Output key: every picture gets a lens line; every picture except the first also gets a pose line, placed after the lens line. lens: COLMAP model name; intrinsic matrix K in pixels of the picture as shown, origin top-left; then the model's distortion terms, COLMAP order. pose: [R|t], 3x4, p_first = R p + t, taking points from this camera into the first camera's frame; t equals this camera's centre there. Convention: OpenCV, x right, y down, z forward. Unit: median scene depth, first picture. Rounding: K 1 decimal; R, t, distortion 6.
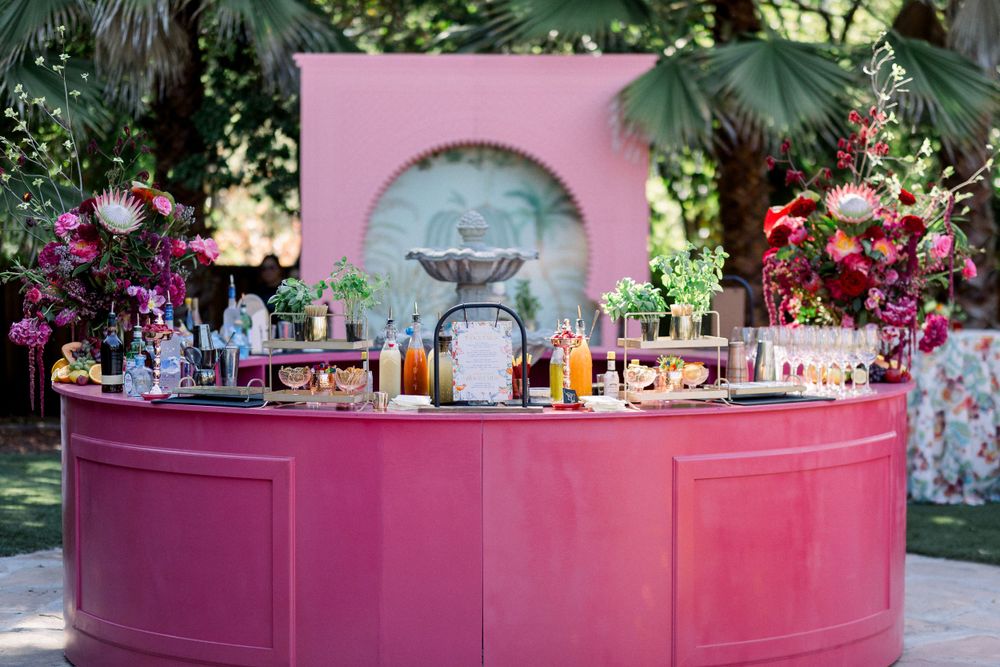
lens RADIAL K [[2496.6, 0, 500.0], [0, 2496.6, 333.5], [0, 0, 1]] dist [-0.174239, 0.799242]
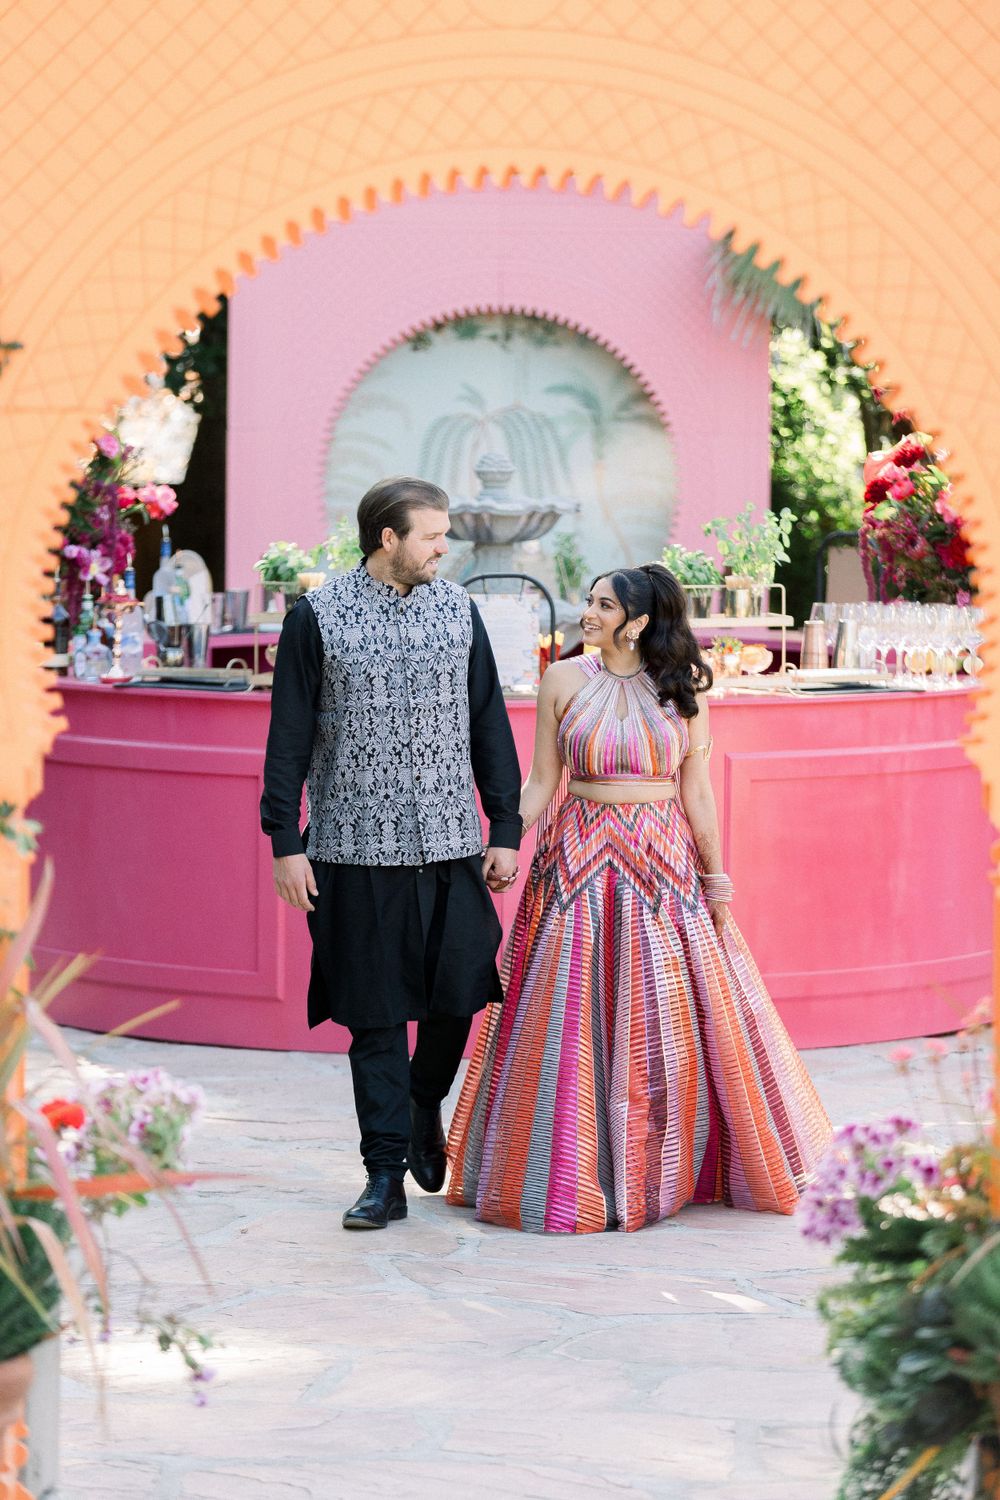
lens RADIAL K [[5855.7, 0, 500.0], [0, 5855.7, 750.0], [0, 0, 1]] dist [-0.016320, 0.360737]
pose [[0.999915, 0.008832, -0.009601, 0.009651], [-0.008592, 0.999657, 0.024748, -0.000957], [0.009816, -0.024663, 0.999648, -0.891102]]
